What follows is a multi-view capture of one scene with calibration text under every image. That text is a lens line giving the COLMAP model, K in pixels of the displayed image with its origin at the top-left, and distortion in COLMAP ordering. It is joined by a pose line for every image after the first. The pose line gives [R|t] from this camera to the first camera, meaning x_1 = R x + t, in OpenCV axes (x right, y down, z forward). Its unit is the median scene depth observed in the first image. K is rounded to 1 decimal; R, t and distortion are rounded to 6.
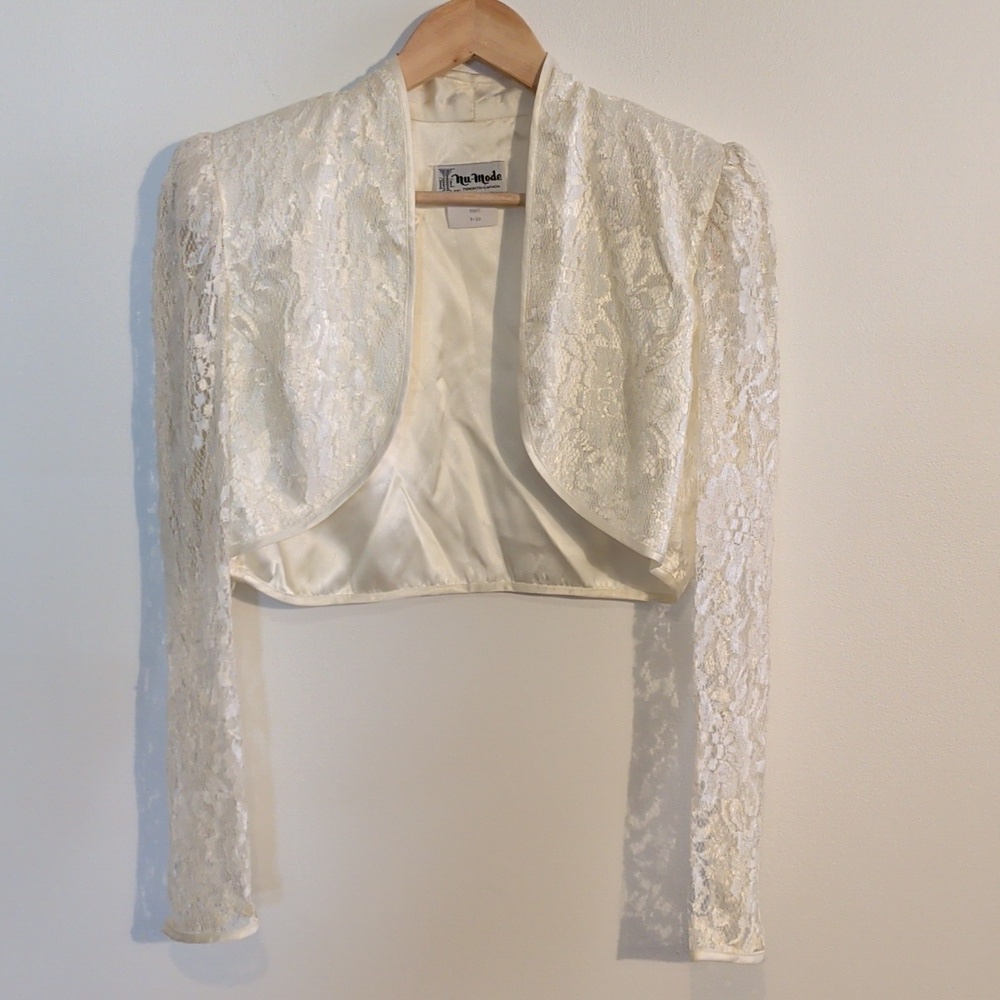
lens RADIAL K [[1671.0, 0, 500.0], [0, 1671.0, 500.0], [0, 0, 1]] dist [0.161184, -0.631614]
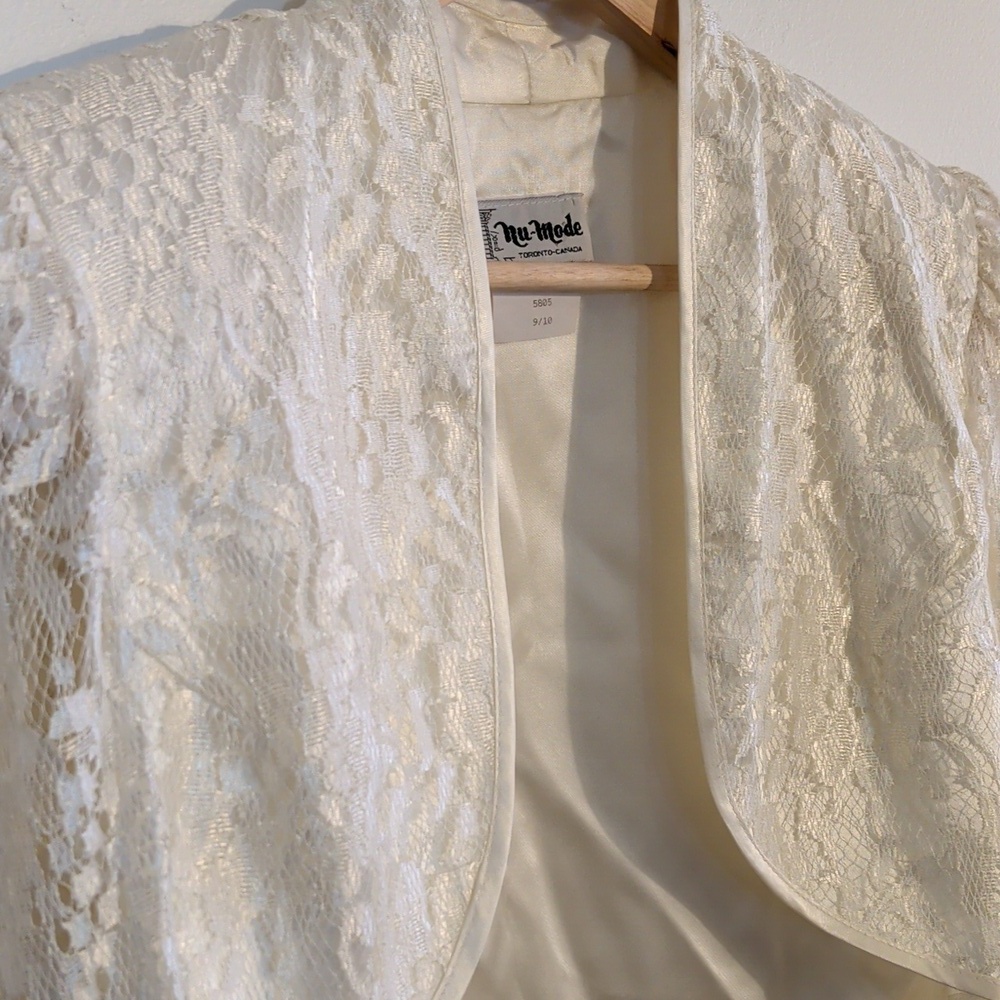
lens RADIAL K [[1671.0, 0, 500.0], [0, 1671.0, 500.0], [0, 0, 1]] dist [0.161184, -0.631614]
pose [[0.790641, -0.089999, 0.605629, -0.299766], [0.106364, 0.994287, 0.008898, -0.125515], [-0.602970, 0.057383, 0.795697, 0.655726]]
